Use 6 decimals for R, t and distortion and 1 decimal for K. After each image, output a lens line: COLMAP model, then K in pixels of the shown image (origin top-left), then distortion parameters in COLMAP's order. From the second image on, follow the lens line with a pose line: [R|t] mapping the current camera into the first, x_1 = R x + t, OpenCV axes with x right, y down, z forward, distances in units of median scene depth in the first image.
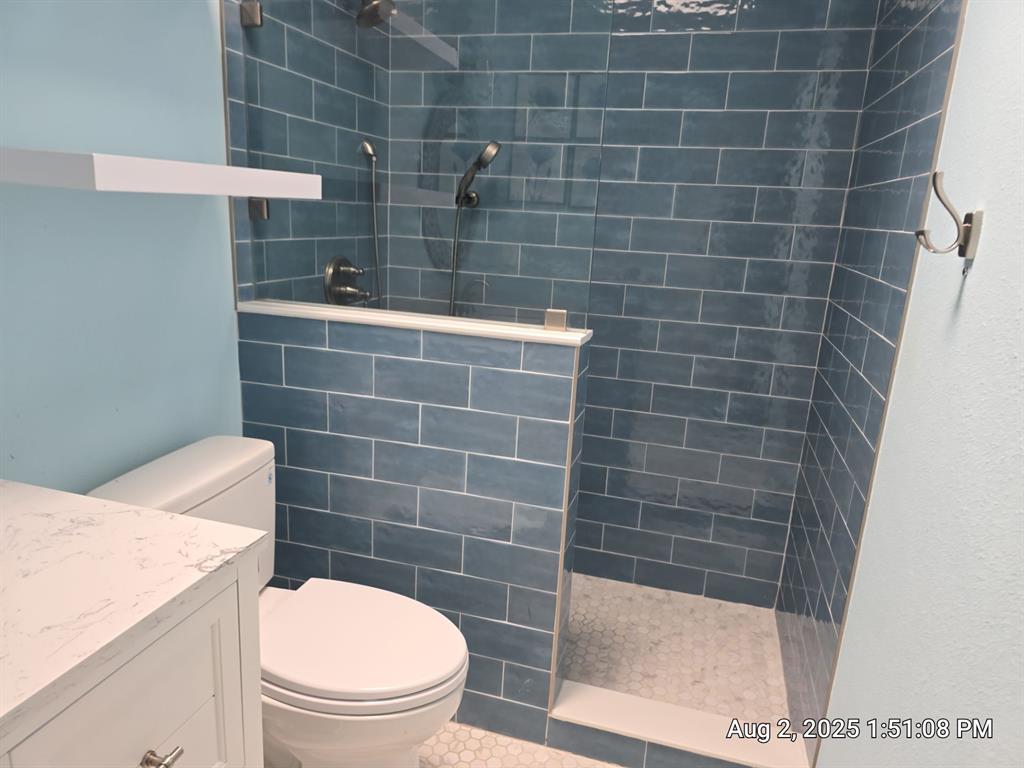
lens RADIAL K [[691.3, 0, 513.8], [0, 691.3, 388.6], [0, 0, 1]] dist [0.064967, -0.068414]
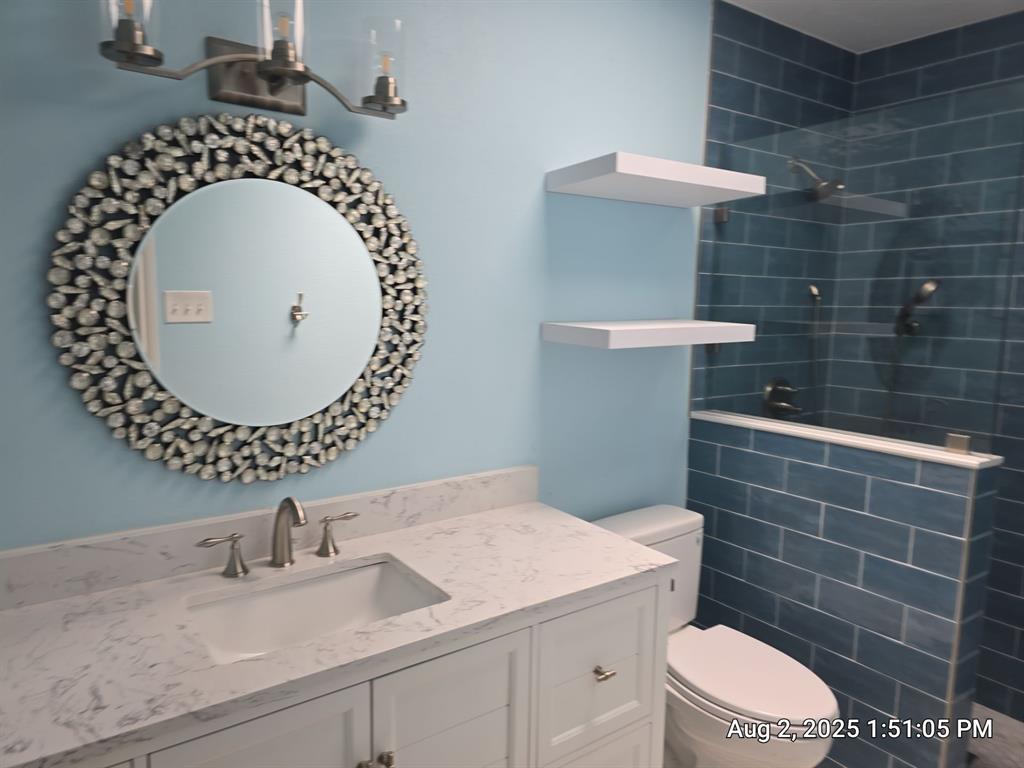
lens RADIAL K [[691.3, 0, 512.6], [0, 691.3, 390.0], [0, 0, 1]] dist [0.064967, -0.068414]
pose [[0.782427, 0.041170, -0.621380, 0.181229], [-0.130631, 0.986463, -0.099129, 0.017626], [0.608887, 0.158733, 0.777213, -0.294339]]
